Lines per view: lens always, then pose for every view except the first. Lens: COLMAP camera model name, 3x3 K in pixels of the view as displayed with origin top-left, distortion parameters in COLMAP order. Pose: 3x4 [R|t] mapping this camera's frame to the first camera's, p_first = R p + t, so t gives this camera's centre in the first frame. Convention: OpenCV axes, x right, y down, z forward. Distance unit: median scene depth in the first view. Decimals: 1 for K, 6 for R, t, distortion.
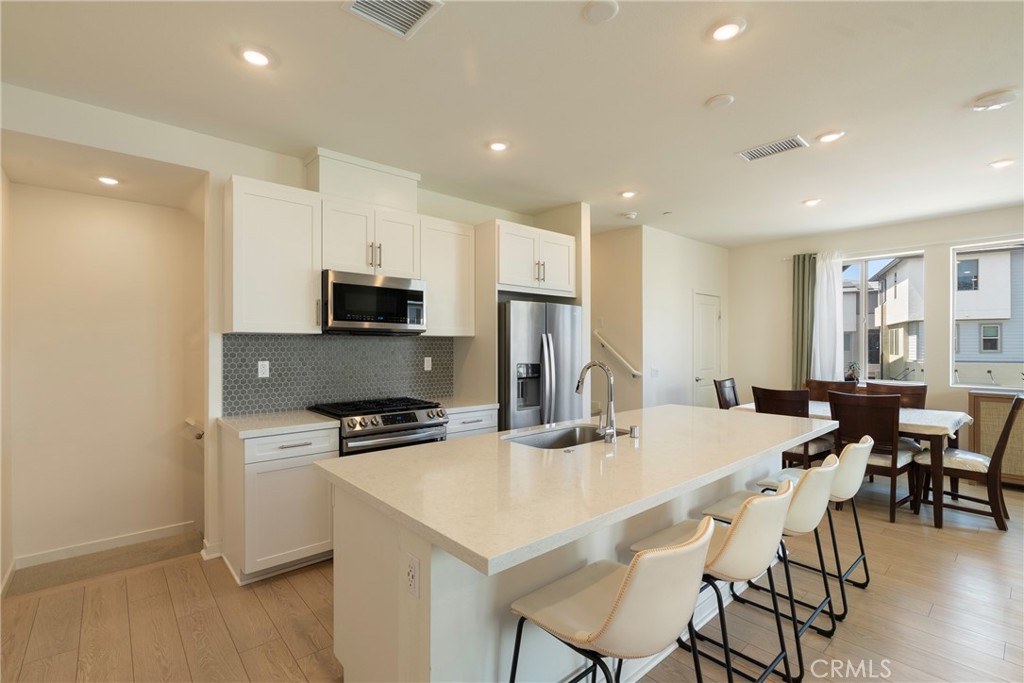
lens RADIAL K [[462.5, 0, 512.0], [0, 462.5, 341.5], [0, 0, 1]] dist [-0.009596, -0.000002]
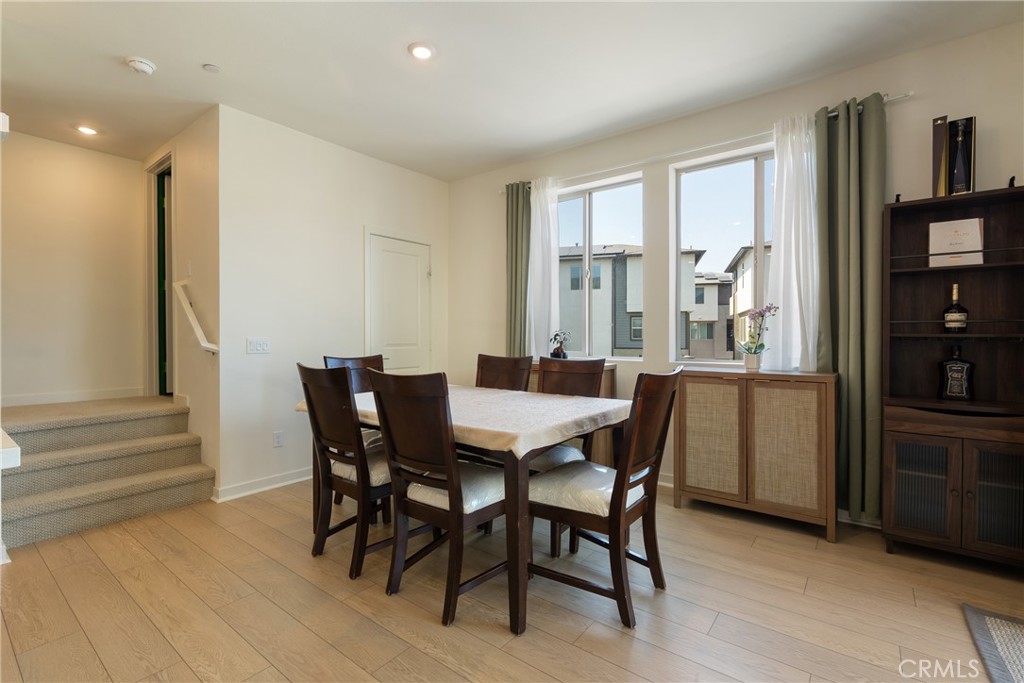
lens RADIAL K [[462.5, 0, 512.0], [0, 462.5, 341.5], [0, 0, 1]] dist [-0.009596, -0.000002]
pose [[0.980514, -0.001796, 0.196442, 0.484154], [-0.002233, 0.999792, 0.020282, 0.042468], [-0.196438, -0.020326, 0.980306, 0.291694]]
